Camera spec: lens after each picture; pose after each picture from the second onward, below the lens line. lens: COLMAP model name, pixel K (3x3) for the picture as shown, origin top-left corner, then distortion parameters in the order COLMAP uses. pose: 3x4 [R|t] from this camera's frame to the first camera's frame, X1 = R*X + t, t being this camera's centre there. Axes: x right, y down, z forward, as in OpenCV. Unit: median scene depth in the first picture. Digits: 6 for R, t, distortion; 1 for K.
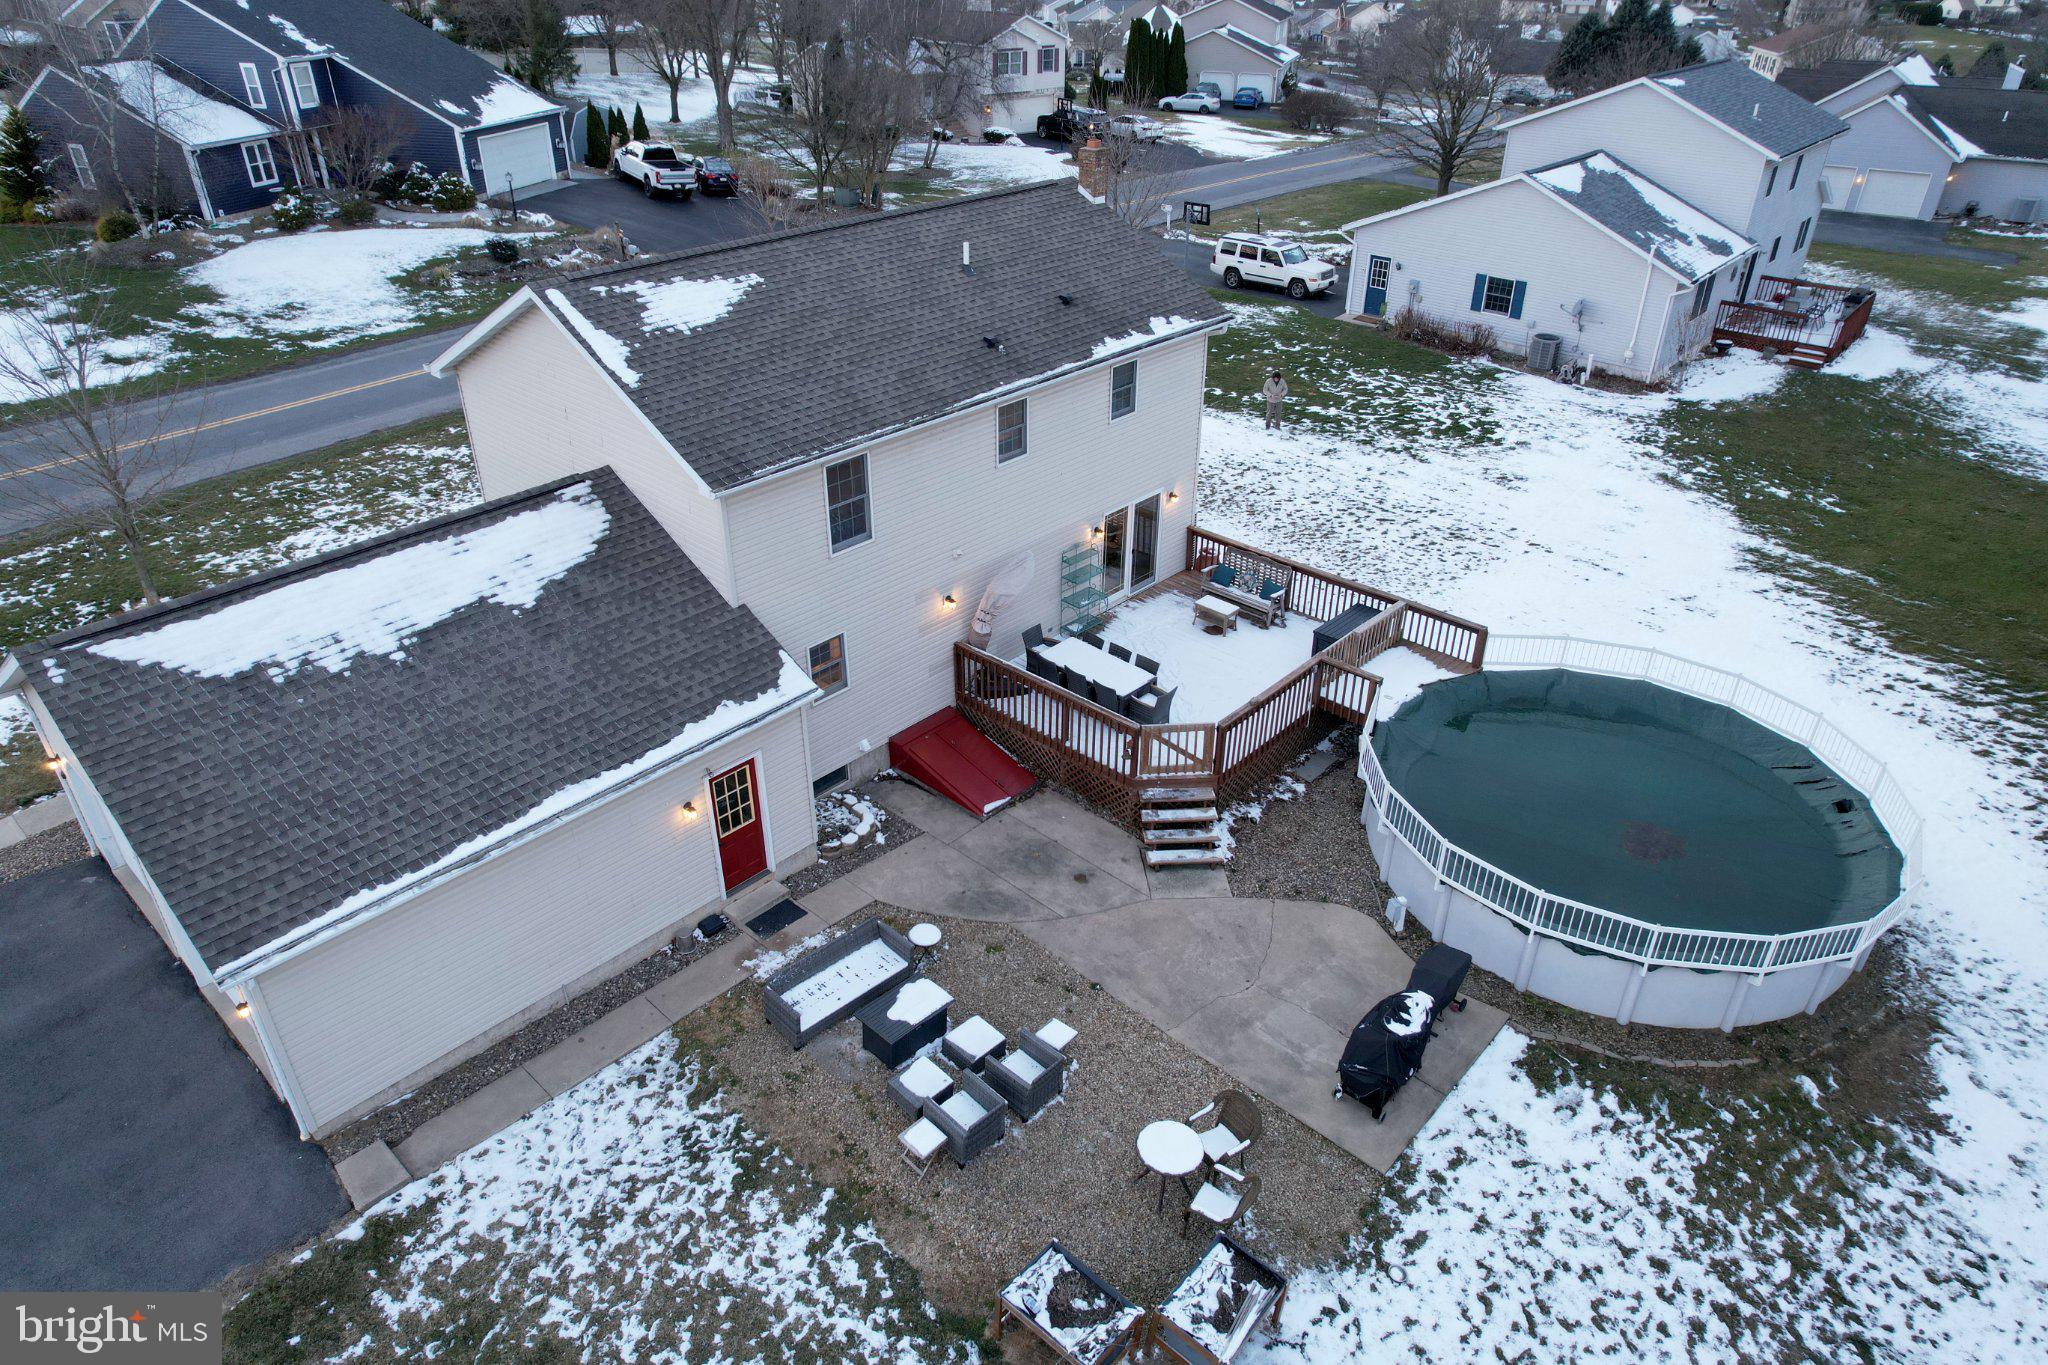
lens RADIAL K [[1315.1, 0, 1024.0], [0, 1315.1, 682.5], [0, 0, 1]] dist [-0.075306, 0.066956]
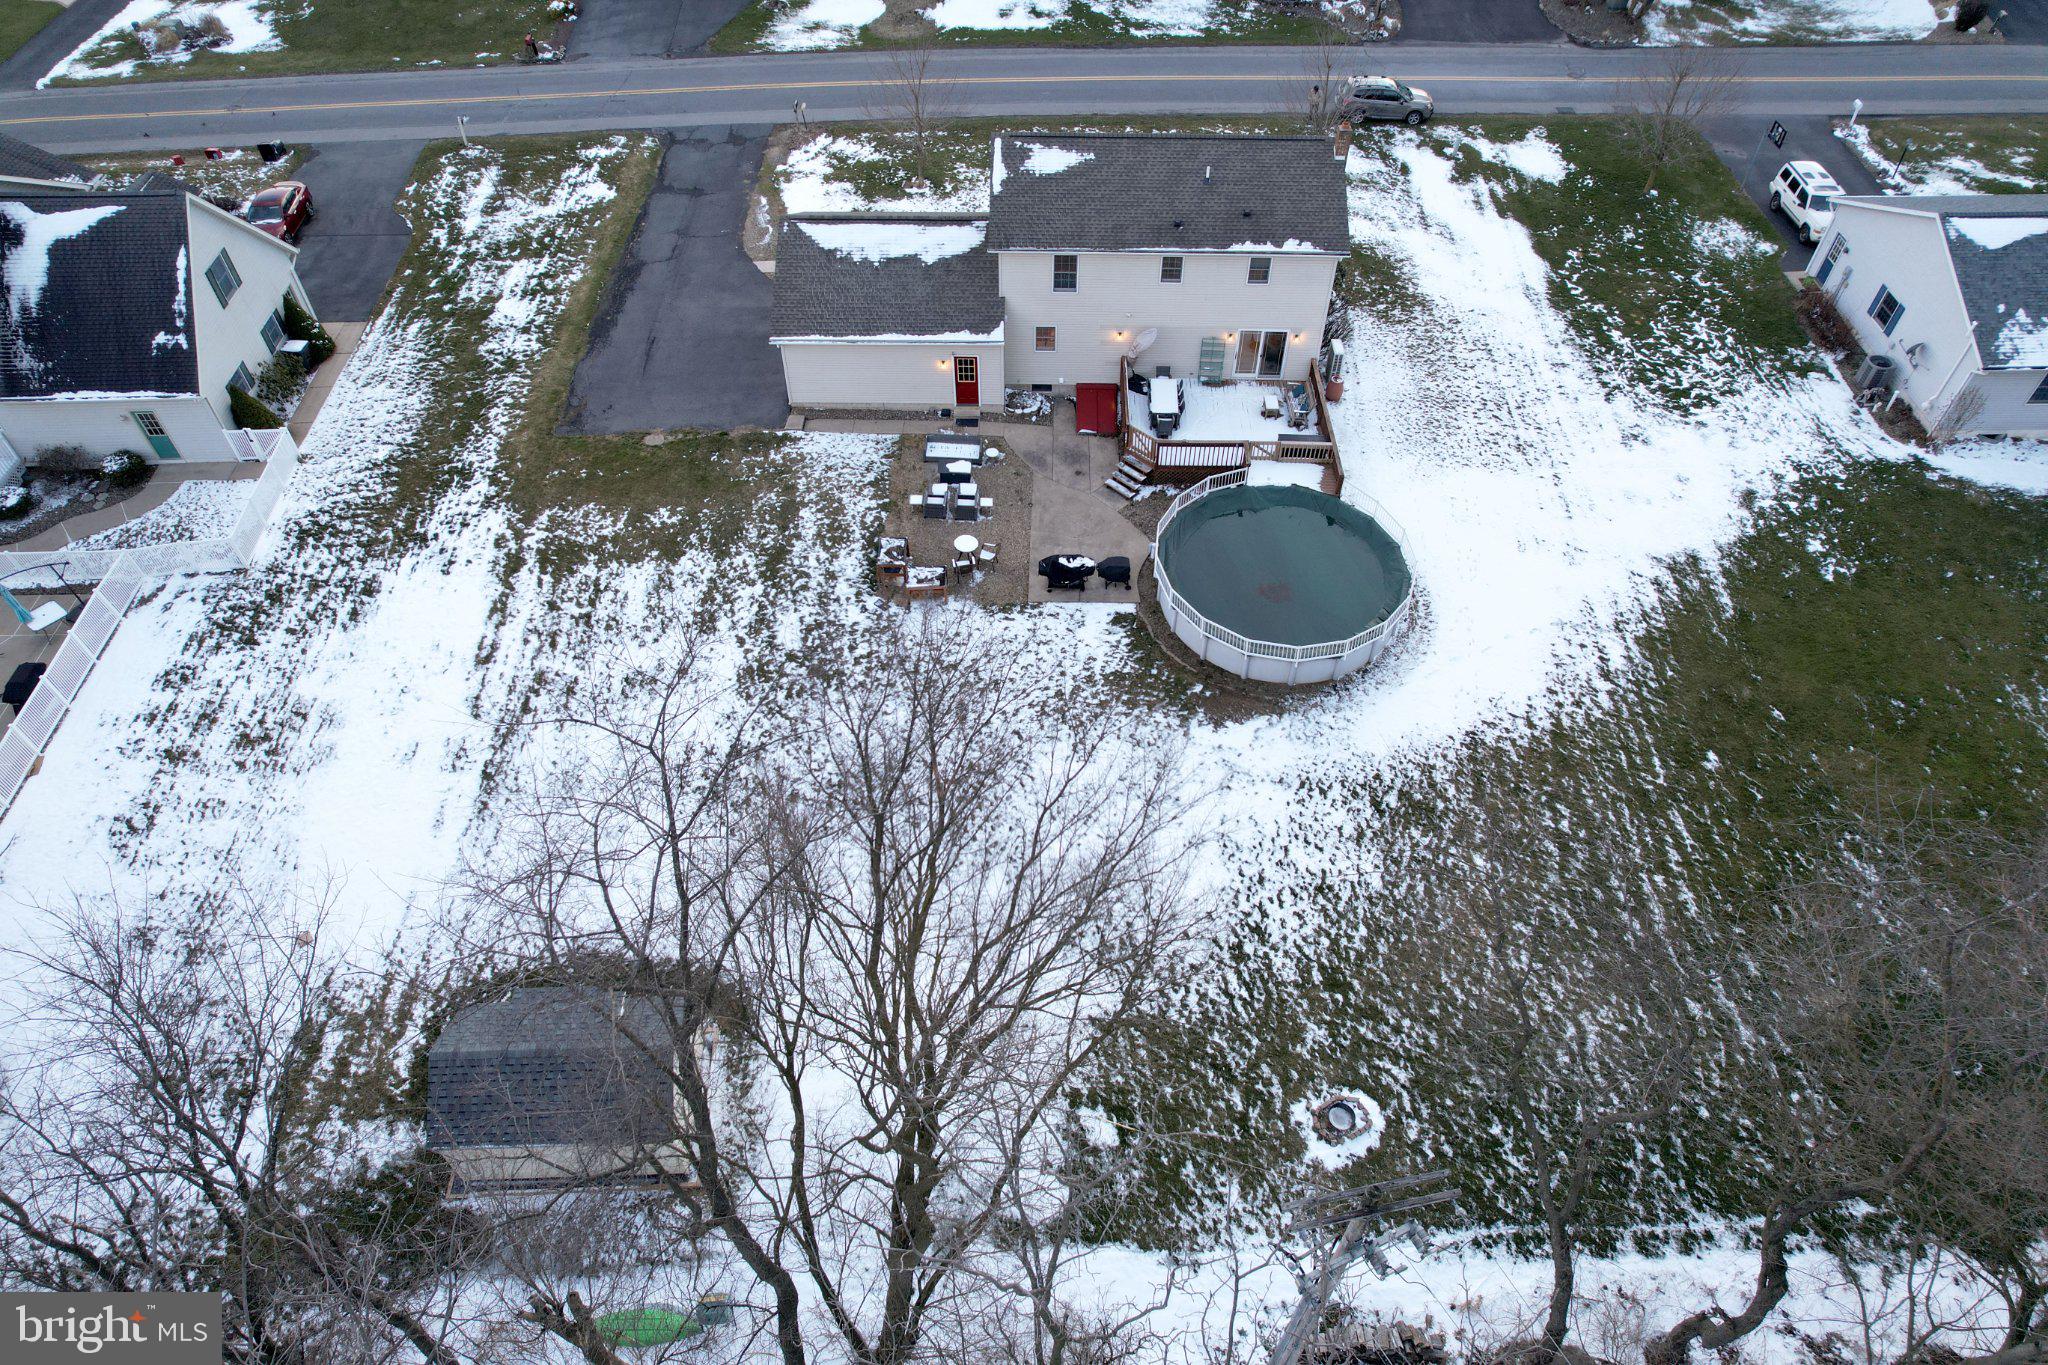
lens RADIAL K [[1309.3, 0, 1024.0], [0, 1309.3, 682.5], [0, 0, 1]] dist [-0.073702, 0.065897]
pose [[0.664991, 0.553955, -0.500919, 1.222976], [-0.379149, 0.828252, 0.412608, -0.414074], [0.643453, -0.084458, 0.760812, -0.742176]]
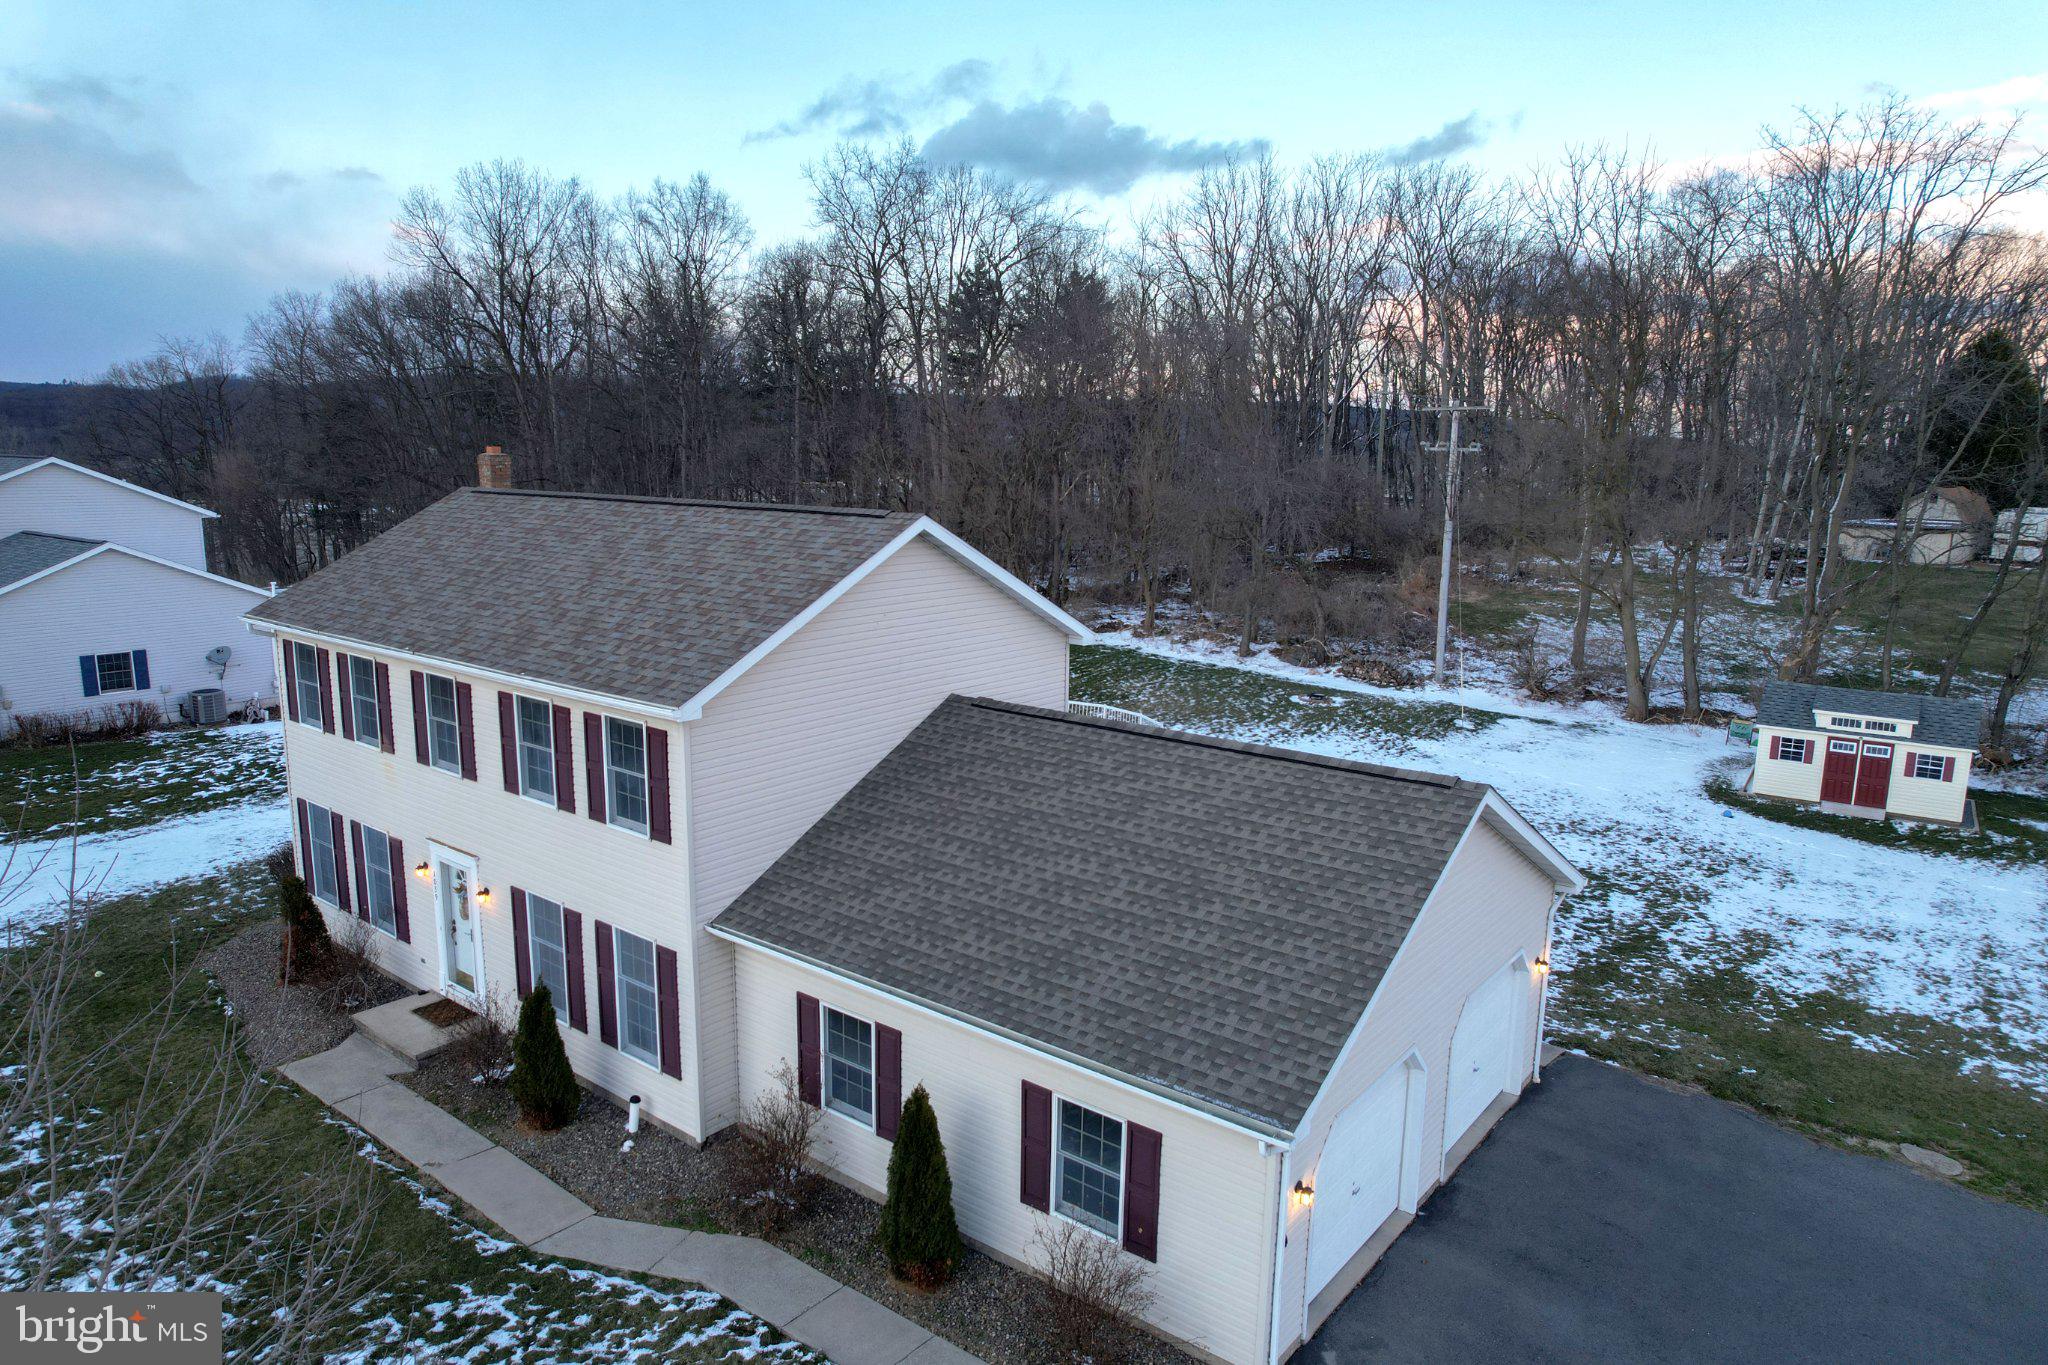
lens RADIAL K [[1315.1, 0, 1024.0], [0, 1315.1, 682.5], [0, 0, 1]] dist [-0.075306, 0.066956]
pose [[-0.074992, -0.185847, 0.979713, -1.164833], [0.495940, 0.845404, 0.198331, -0.311540], [-0.865113, 0.500752, 0.028770, 0.848271]]
